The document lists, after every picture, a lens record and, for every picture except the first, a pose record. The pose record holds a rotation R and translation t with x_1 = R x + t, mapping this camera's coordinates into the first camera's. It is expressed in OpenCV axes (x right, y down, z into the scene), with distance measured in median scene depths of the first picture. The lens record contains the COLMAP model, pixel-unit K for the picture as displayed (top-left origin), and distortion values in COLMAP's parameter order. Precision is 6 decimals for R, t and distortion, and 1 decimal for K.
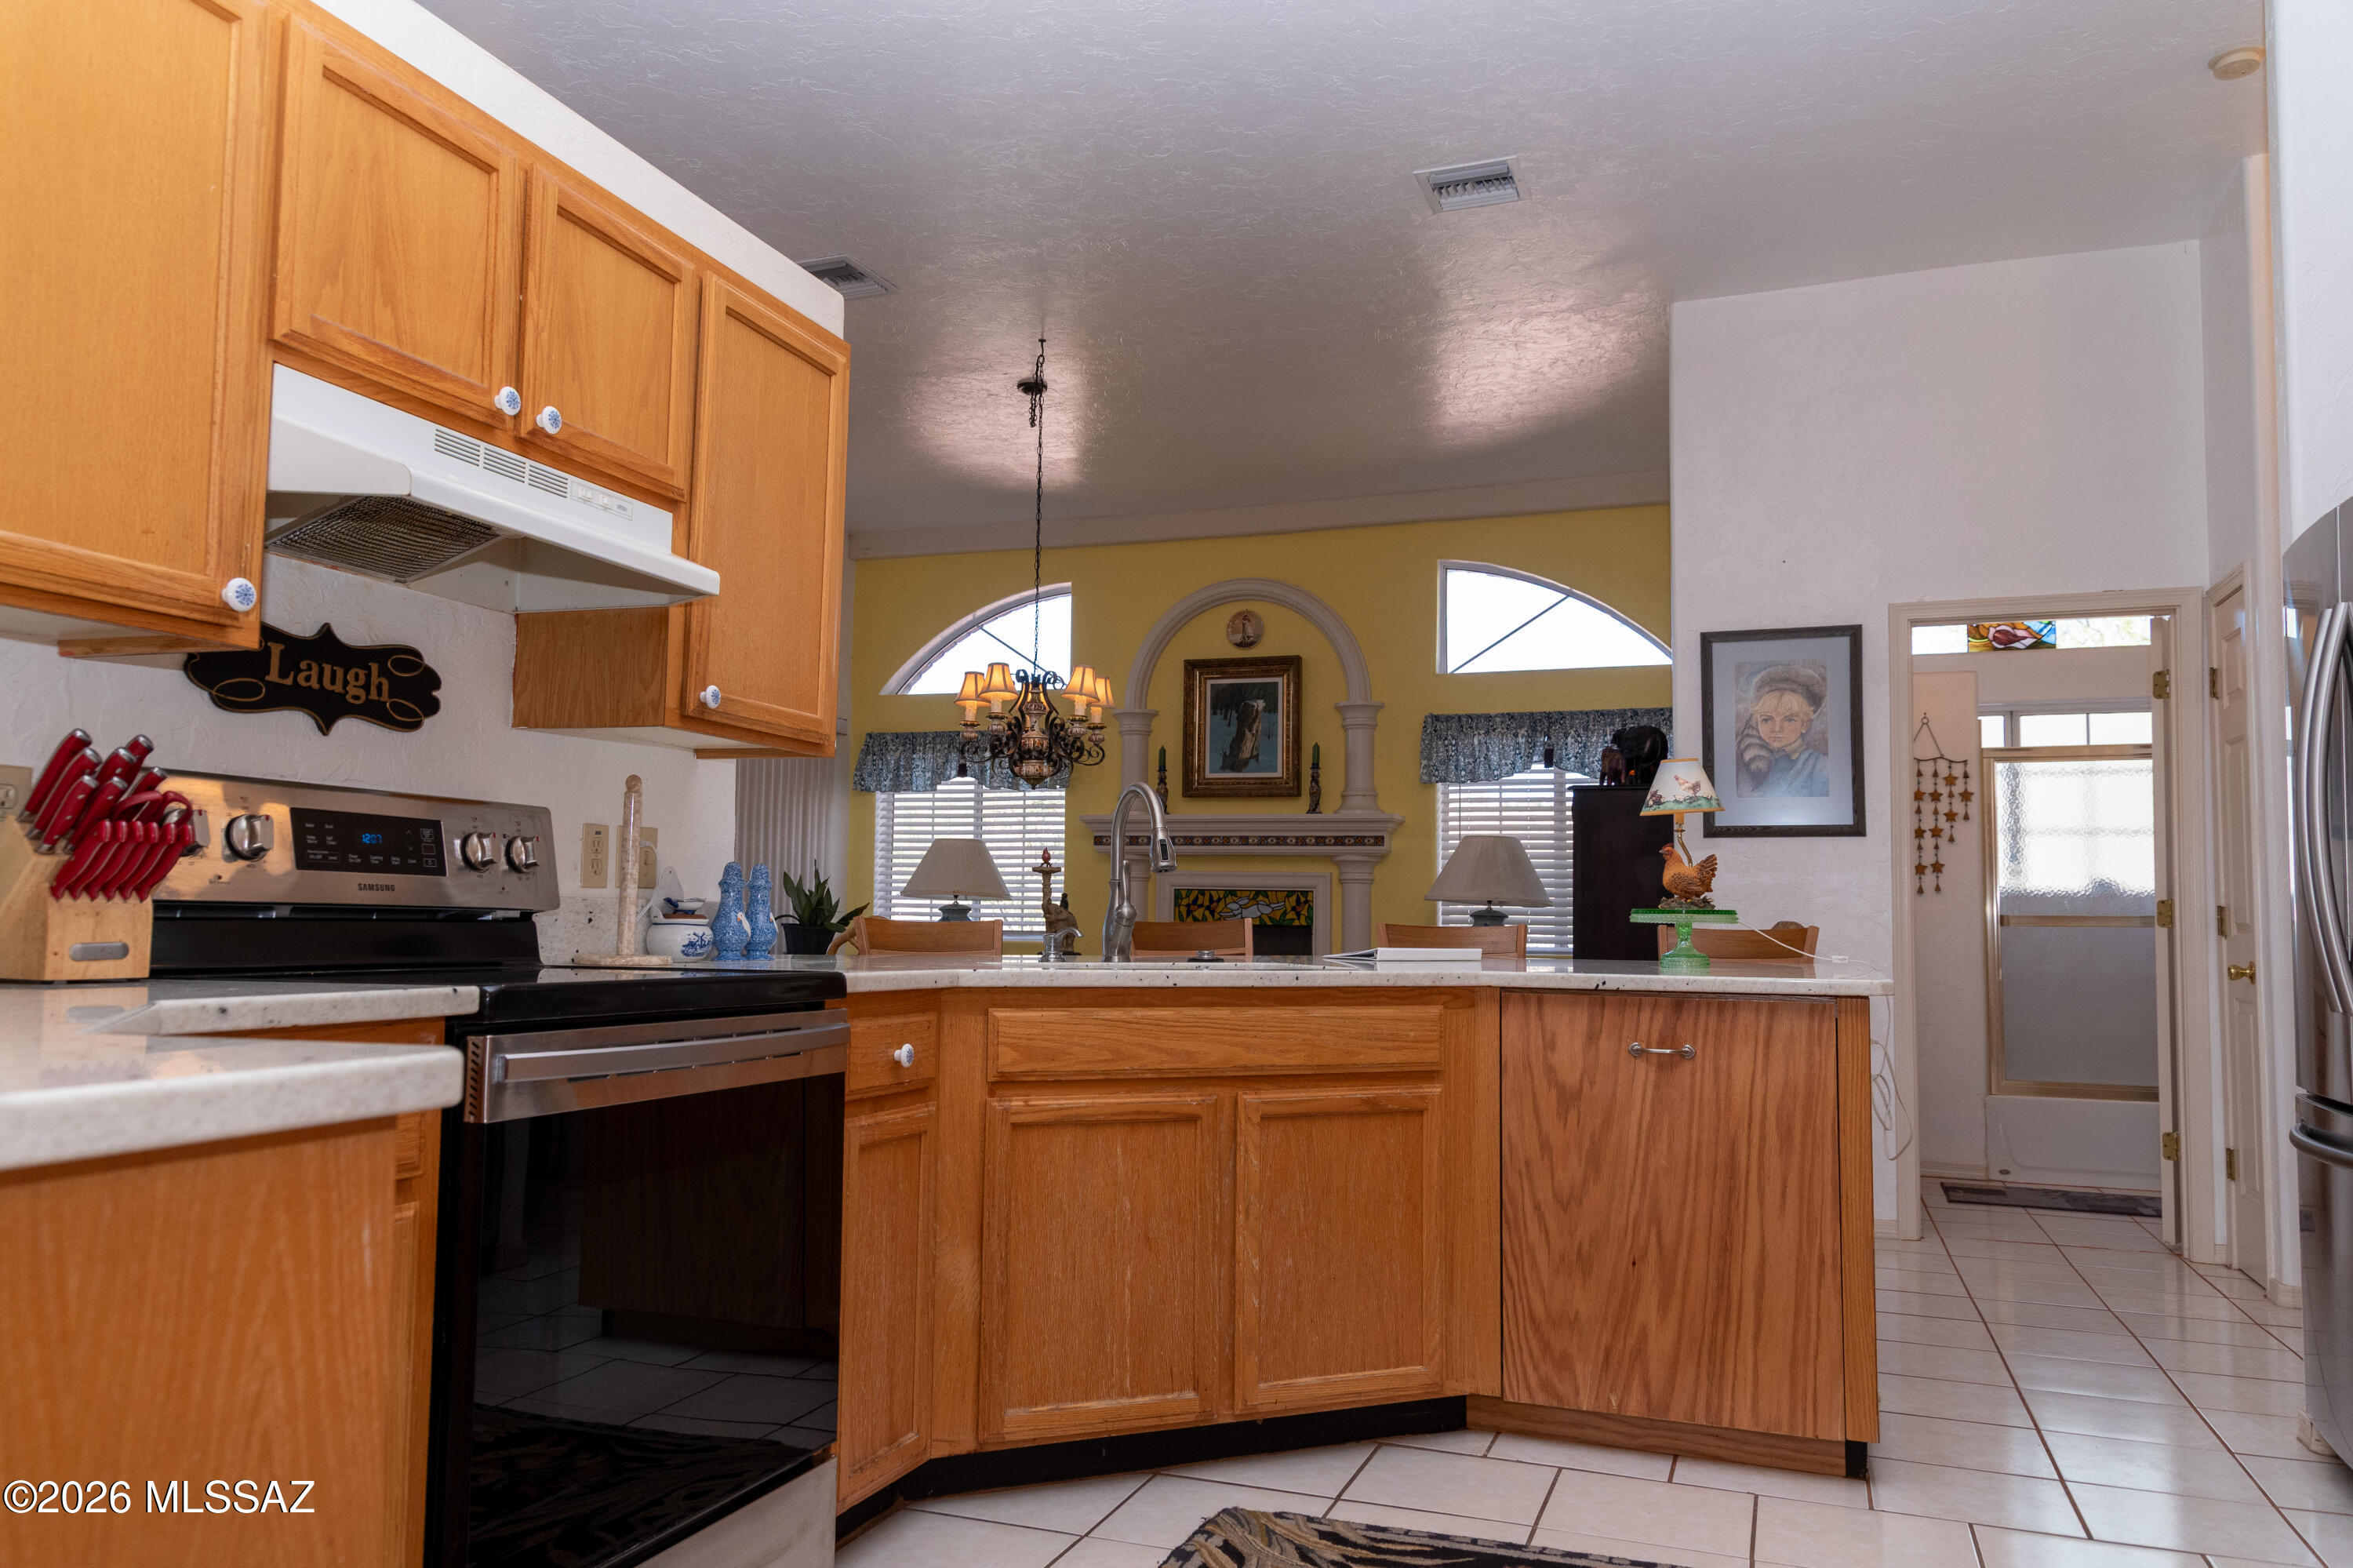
lens RADIAL K [[1599.3, 0, 1174.9], [0, 1599.3, 795.1], [0, 0, 1]] dist [0.007422, 0.001612]
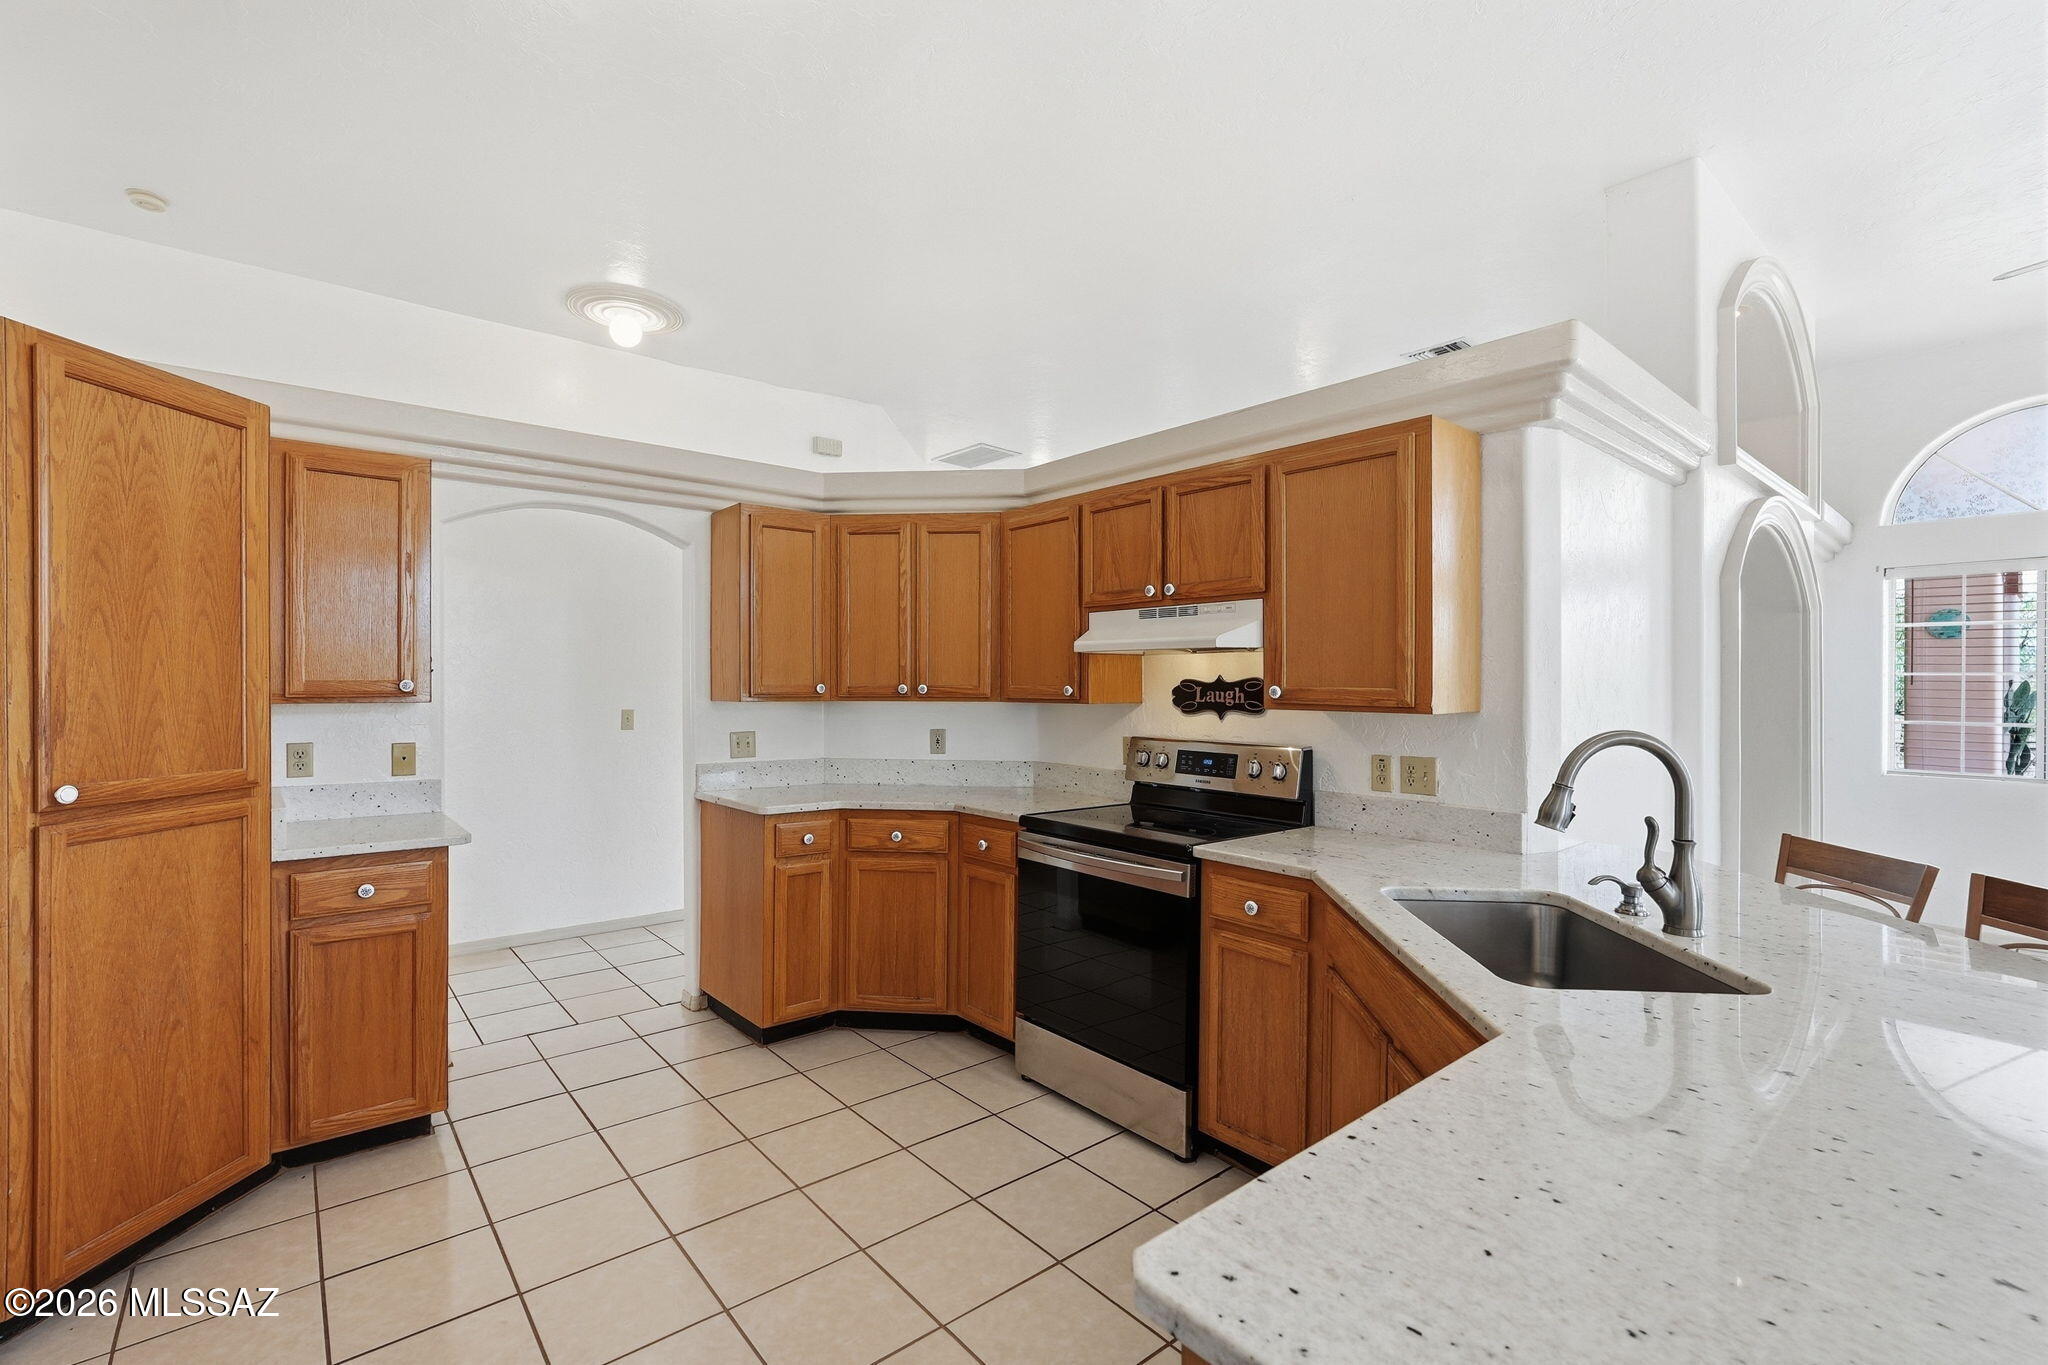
lens RADIAL K [[892.5, 0, 1031.0], [0, 892.5, 674.3], [0, 0, 1]] dist [-0.001153, 0.000092]
pose [[-0.489522, -0.026703, -0.871582, 0.840246], [0.054697, 0.996622, -0.061255, -0.038875], [0.870274, -0.077659, -0.486408, 1.424991]]
